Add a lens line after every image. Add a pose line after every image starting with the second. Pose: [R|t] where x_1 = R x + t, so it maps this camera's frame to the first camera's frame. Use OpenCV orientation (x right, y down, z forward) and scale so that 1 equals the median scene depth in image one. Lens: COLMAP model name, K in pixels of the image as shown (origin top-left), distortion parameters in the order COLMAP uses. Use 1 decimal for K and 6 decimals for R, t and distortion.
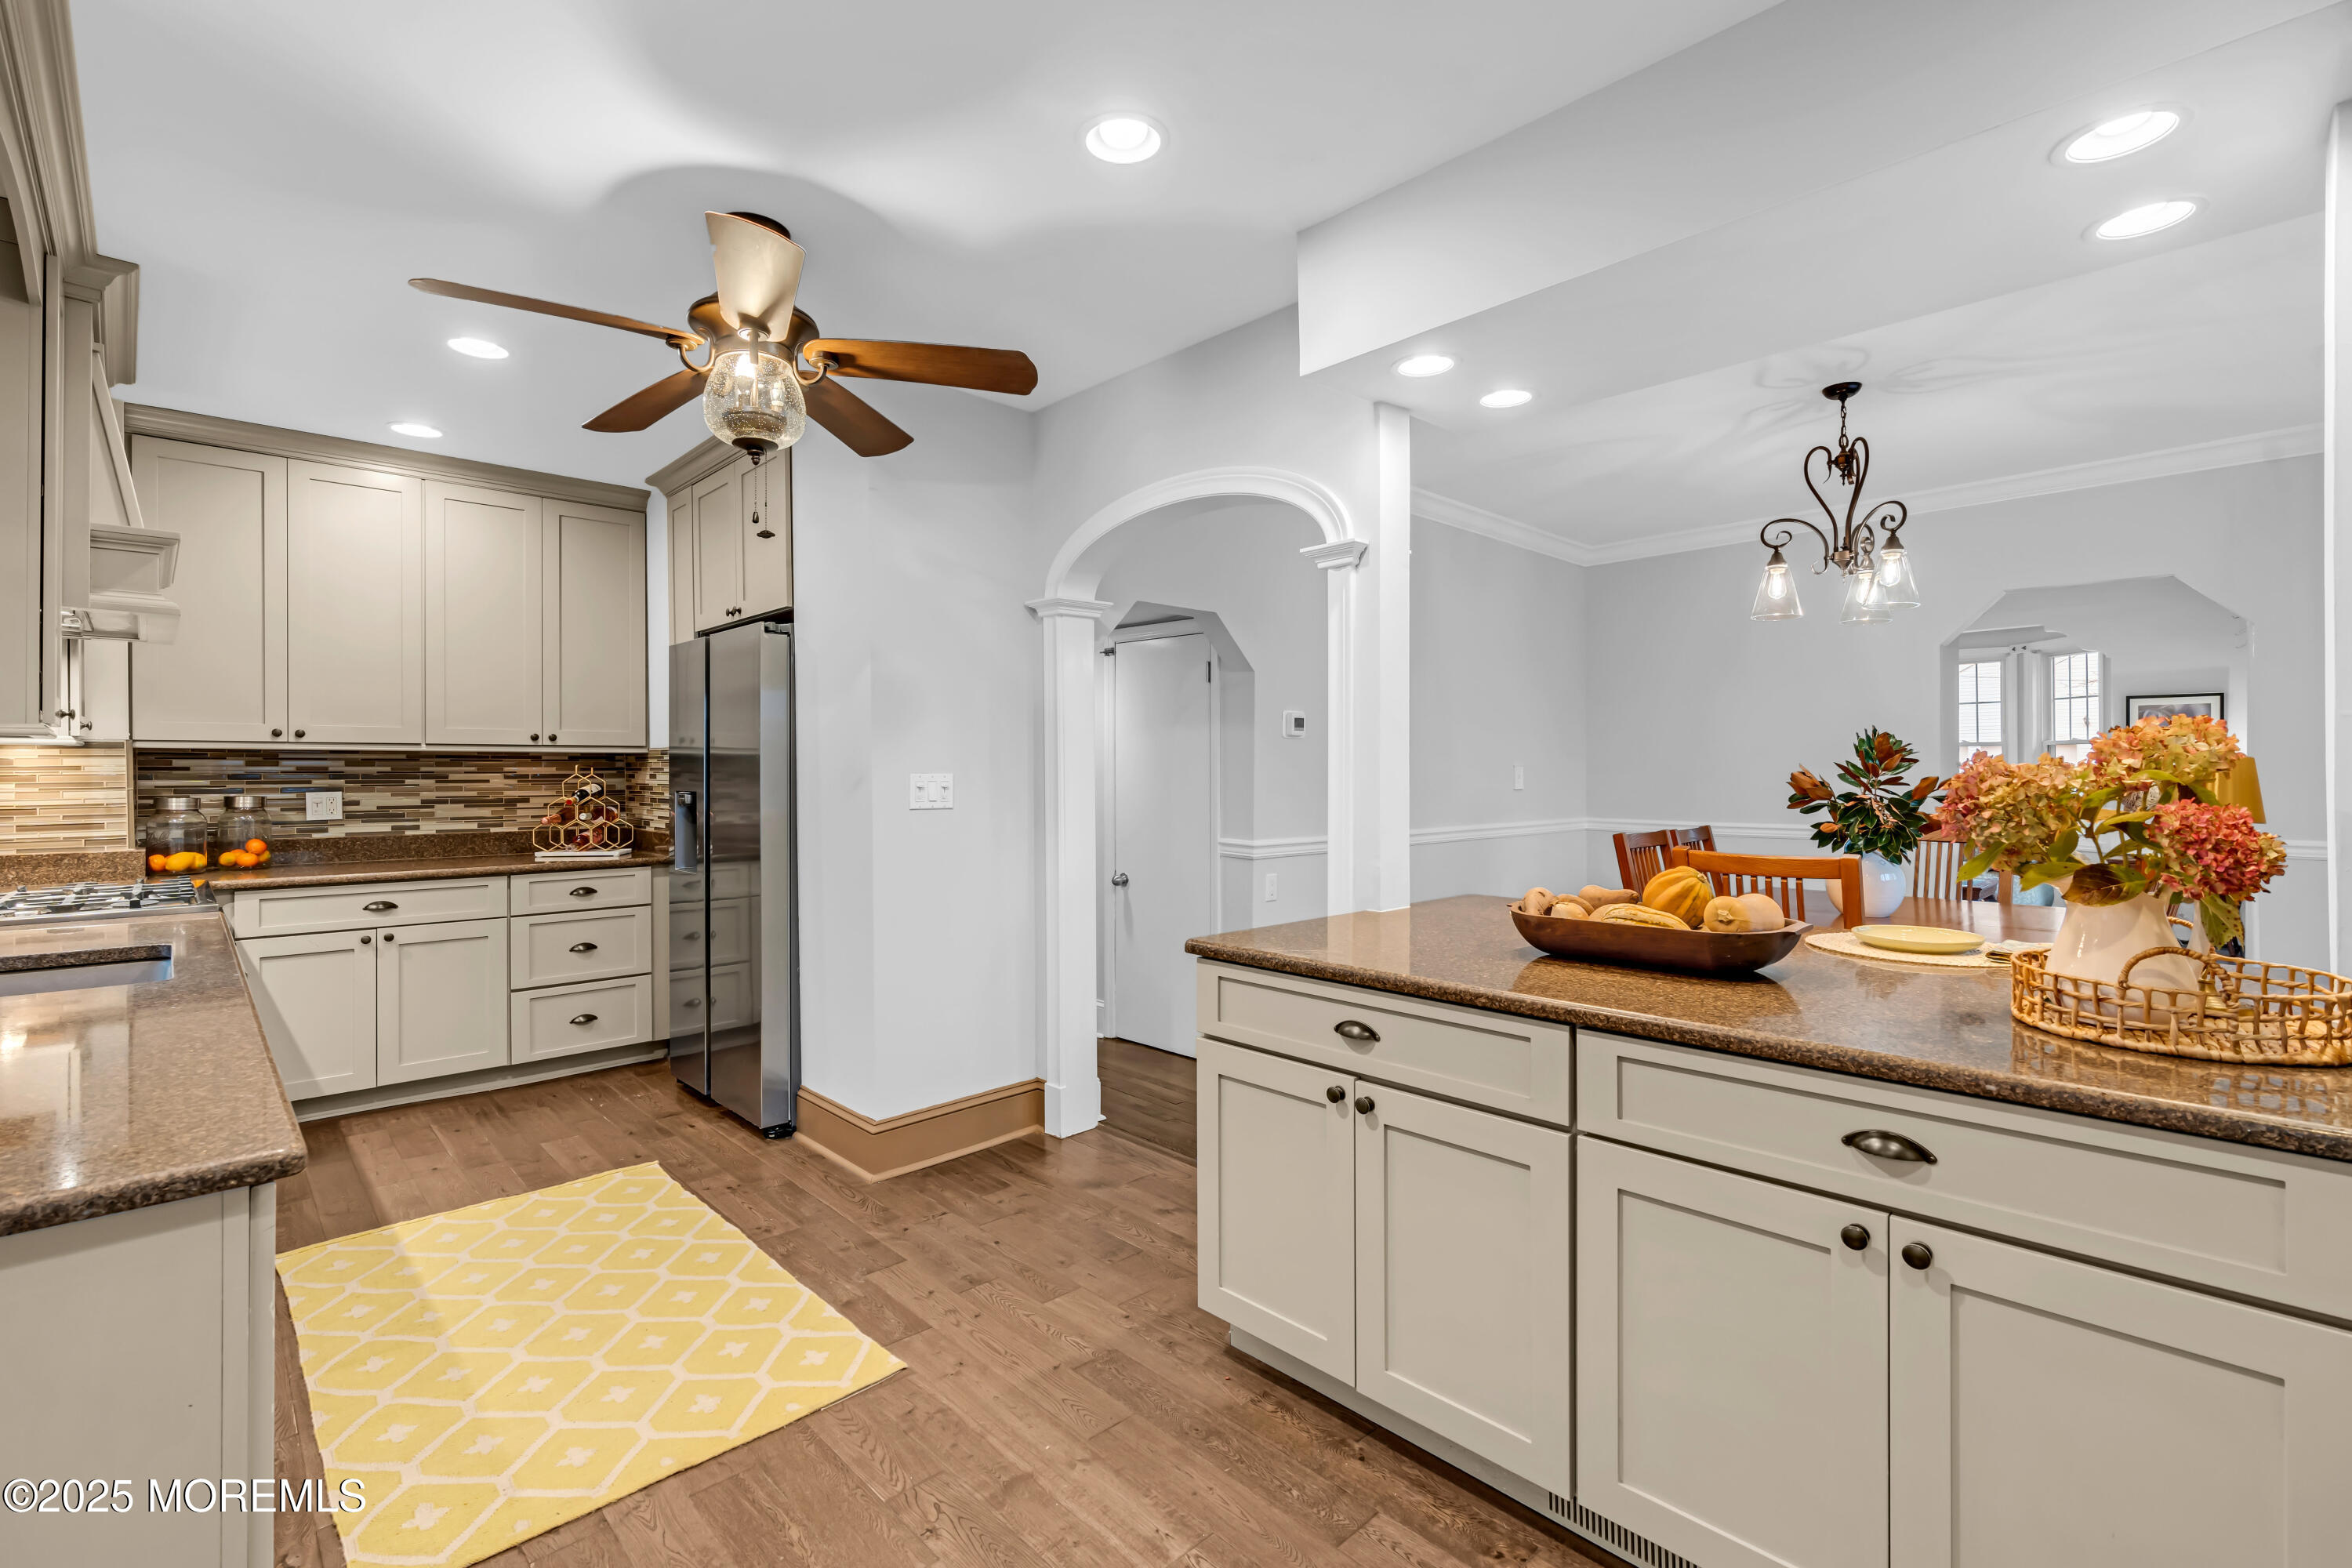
lens RADIAL K [[1077.8, 0, 1178.7], [0, 1077.8, 774.3], [0, 0, 1]] dist [-0.004286, 0.001779]
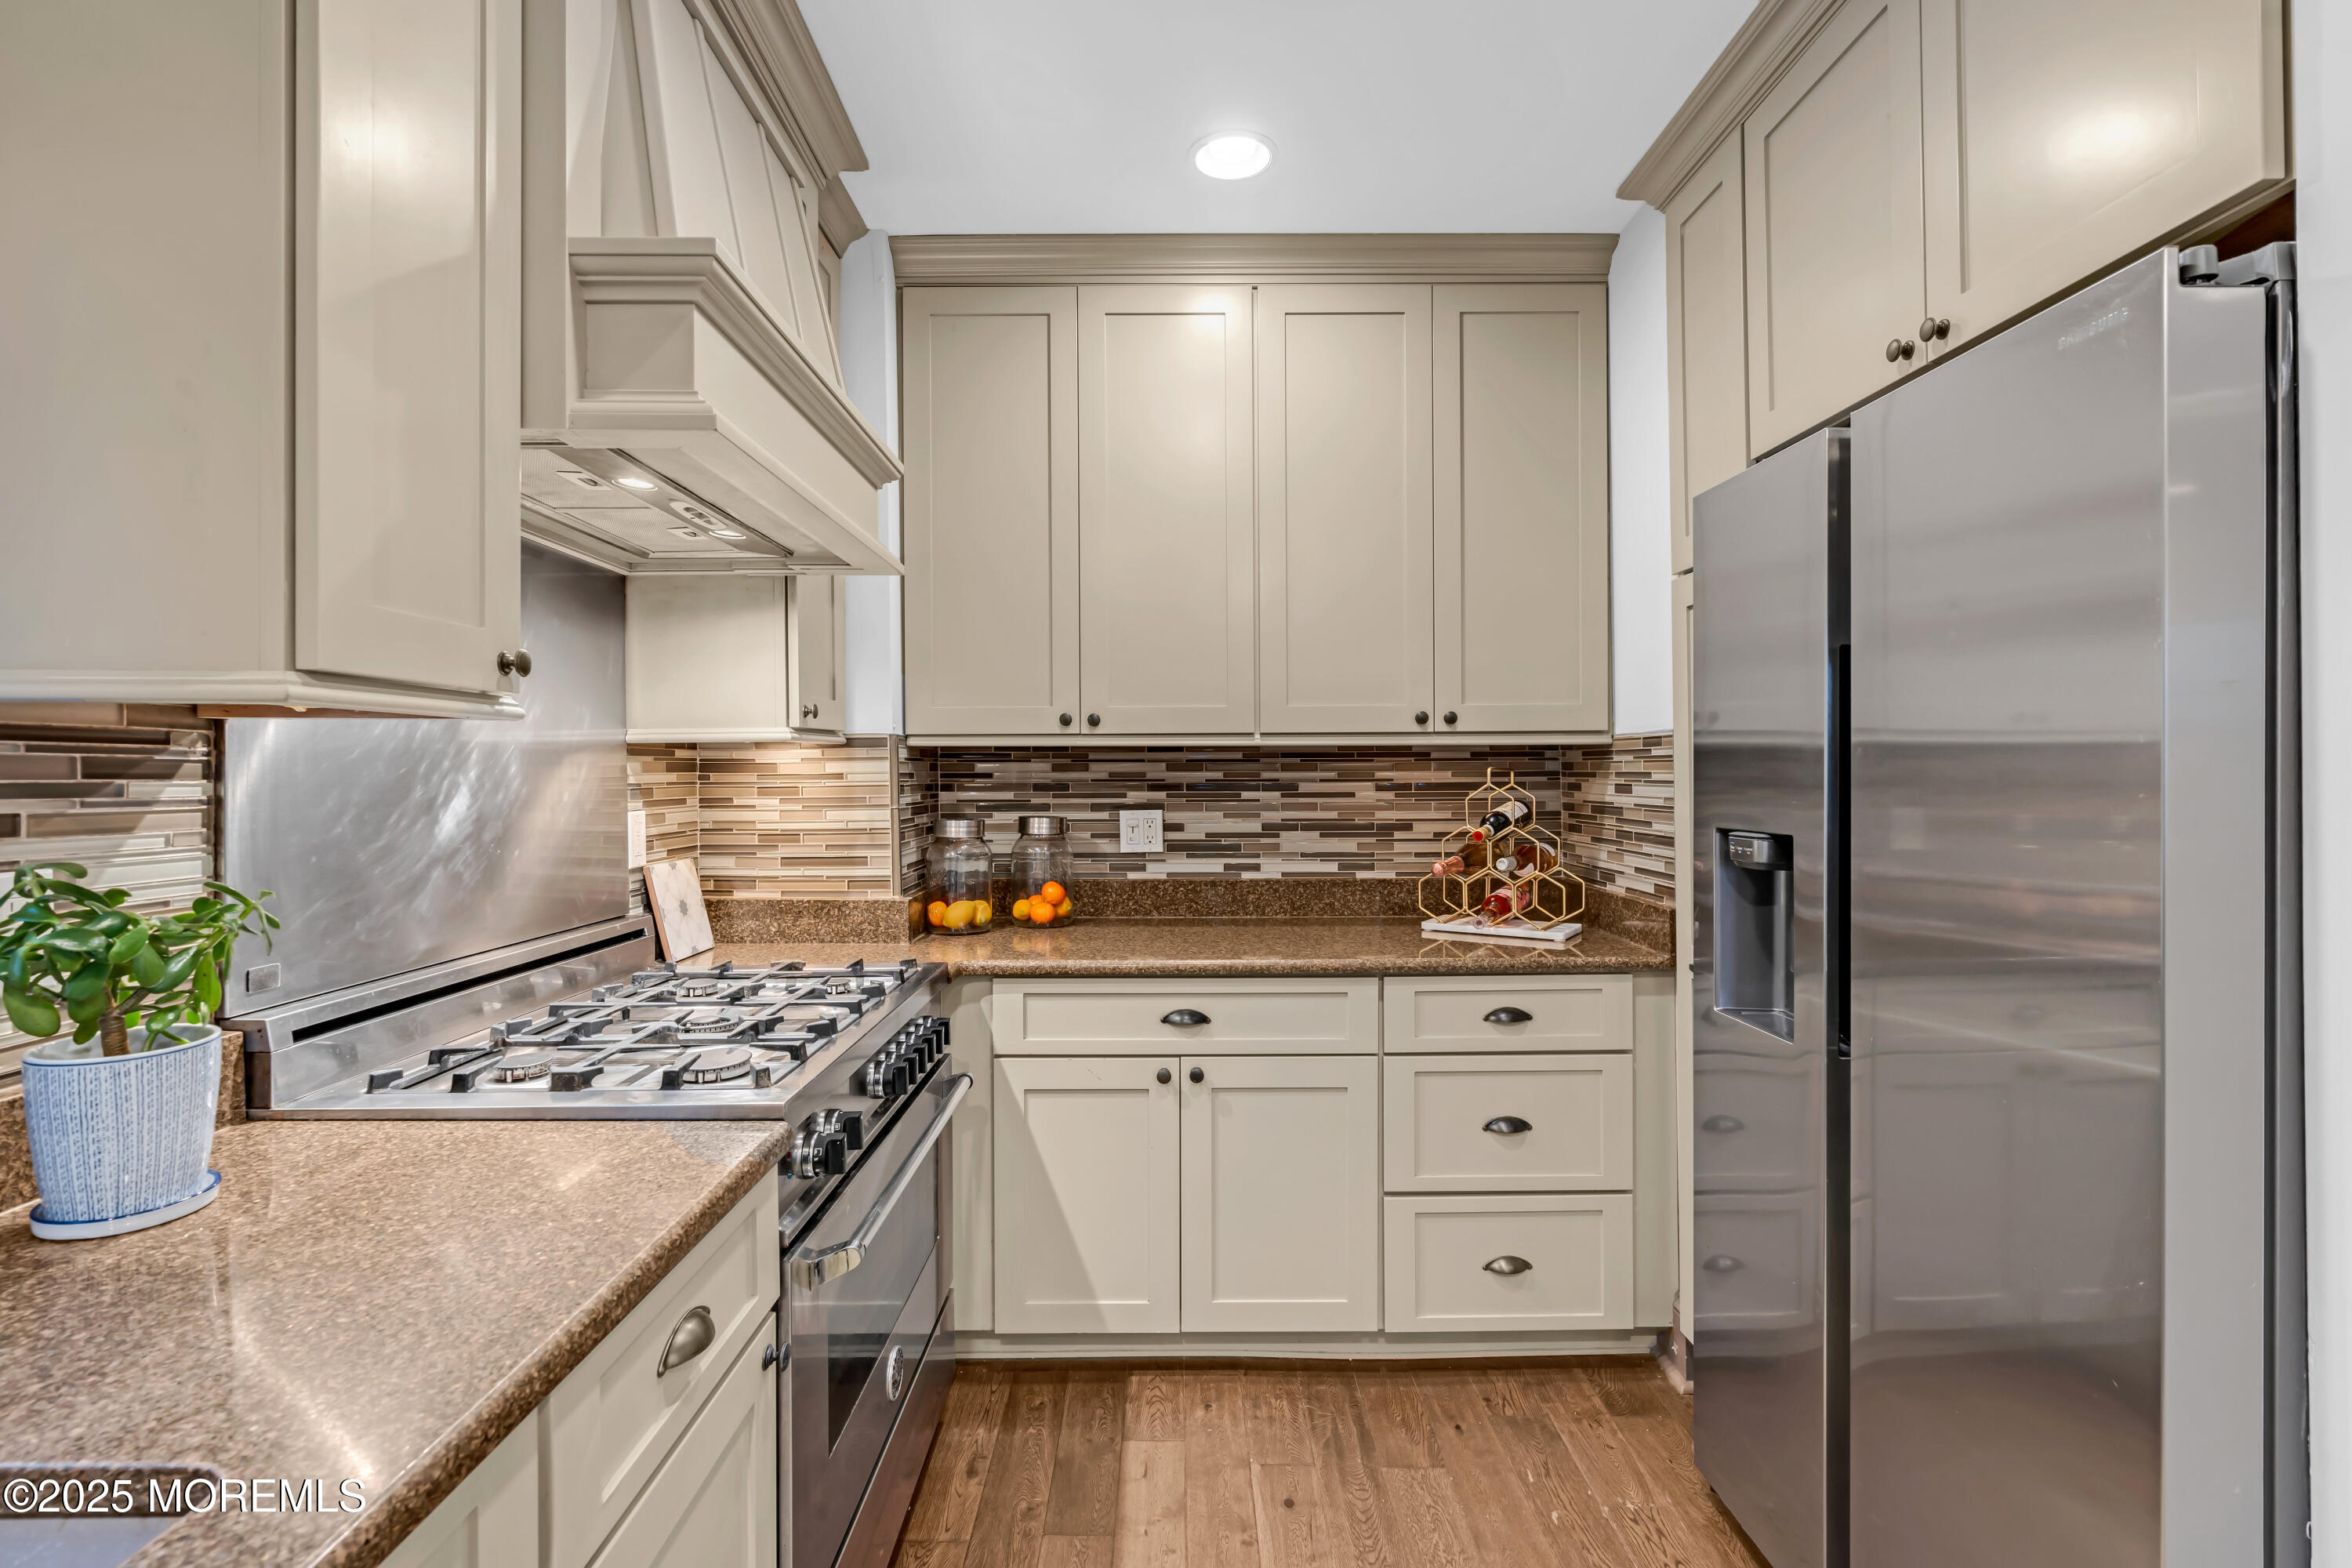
lens RADIAL K [[1077.8, 0, 1175.9], [0, 1077.8, 773.7], [0, 0, 1]] dist [-0.004286, 0.001779]
pose [[0.730526, 0.000915, -0.682885, -0.329629], [0.000509, 0.999998, 0.001884, -0.007149], [0.682885, -0.001723, 0.730524, 0.536538]]
